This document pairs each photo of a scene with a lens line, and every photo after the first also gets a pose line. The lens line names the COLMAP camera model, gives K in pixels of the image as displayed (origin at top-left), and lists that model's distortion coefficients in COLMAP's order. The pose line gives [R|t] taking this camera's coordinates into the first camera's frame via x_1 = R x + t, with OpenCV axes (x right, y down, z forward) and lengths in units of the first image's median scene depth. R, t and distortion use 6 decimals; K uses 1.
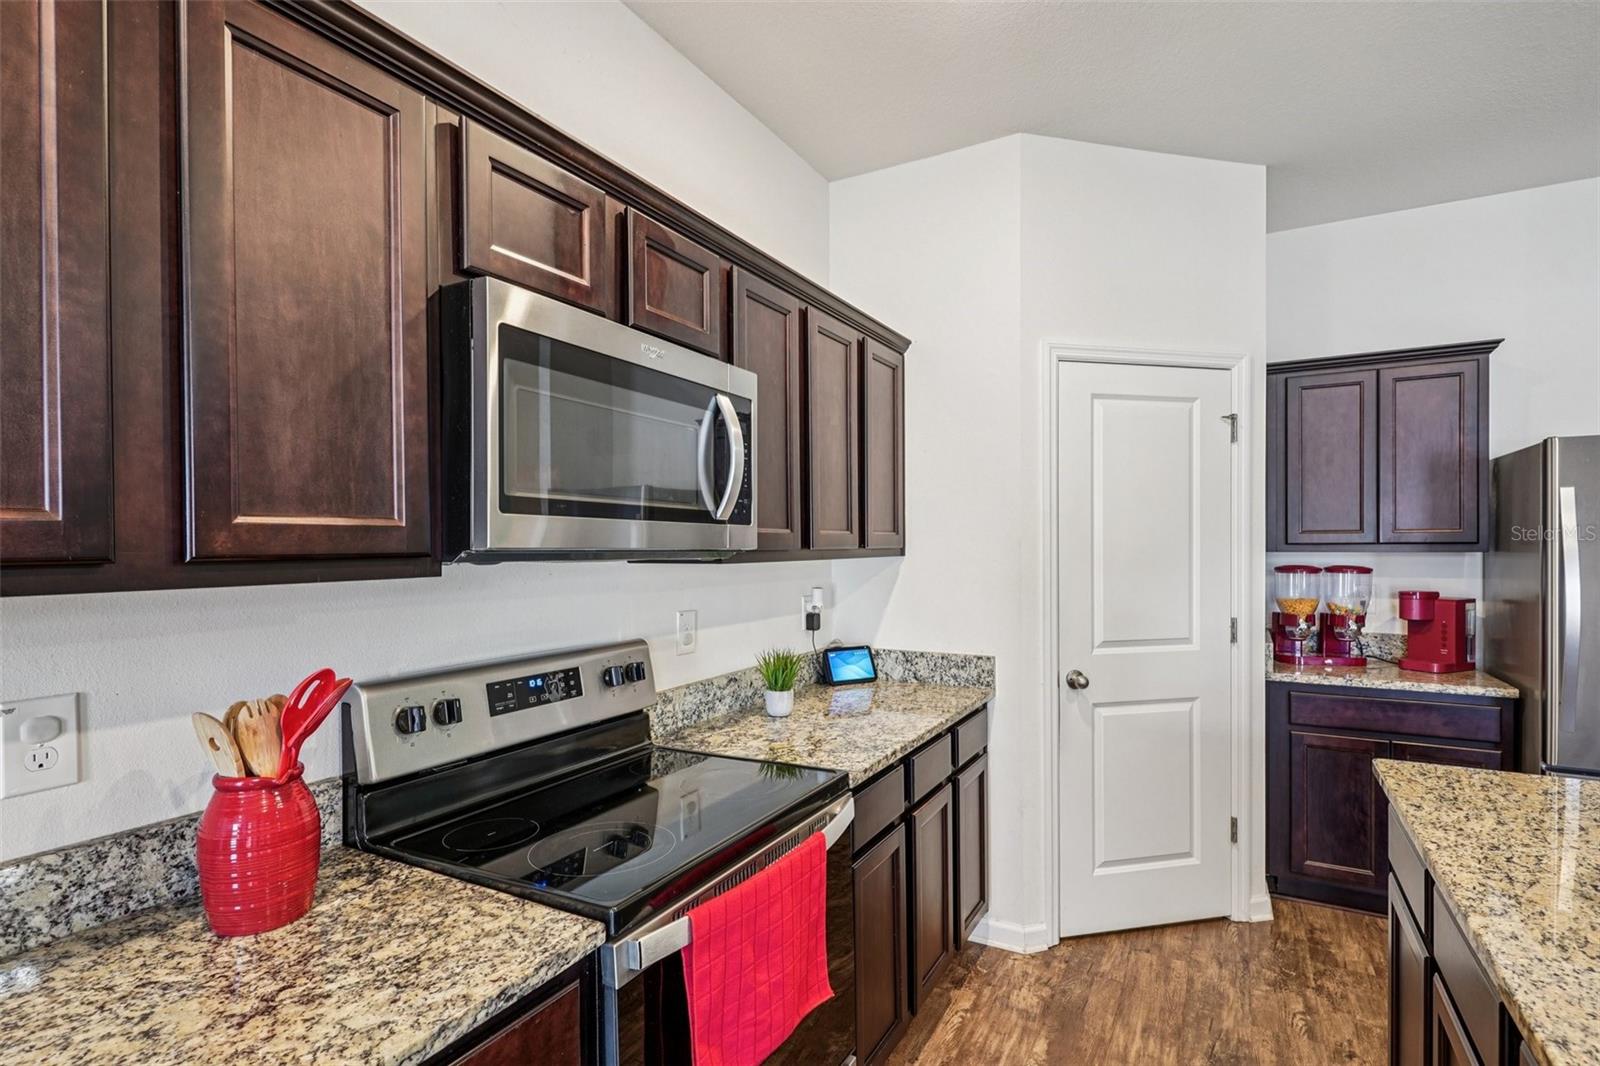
lens RADIAL K [[782.2, 0, 801.0], [0, 782.2, 551.5], [0, 0, 1]] dist [0.005410, -0.001896]
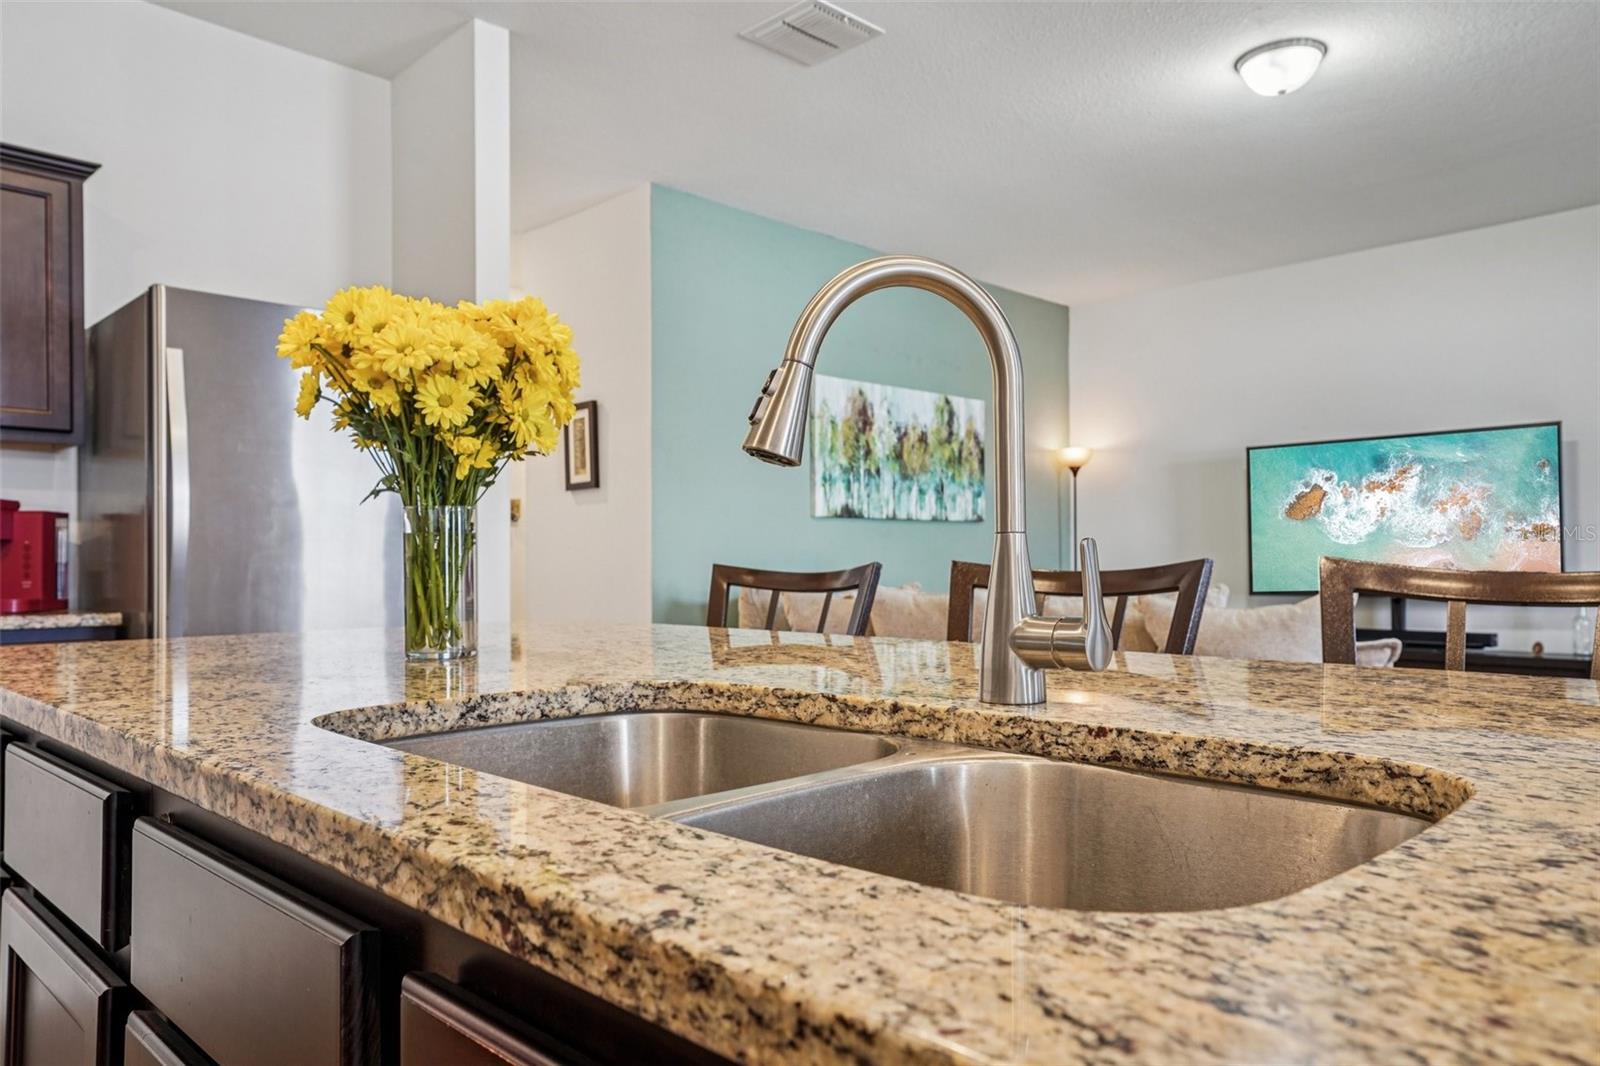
lens RADIAL K [[1100.6, 0, 803.7], [0, 1100.6, 538.0], [0, 0, 1]] dist [0.004623, 0.030632]
pose [[0.270110, 0.022986, 0.962555, 0.051208], [0.017145, 0.999442, -0.028678, 0.135091], [-0.962677, 0.024249, 0.269565, 0.063831]]
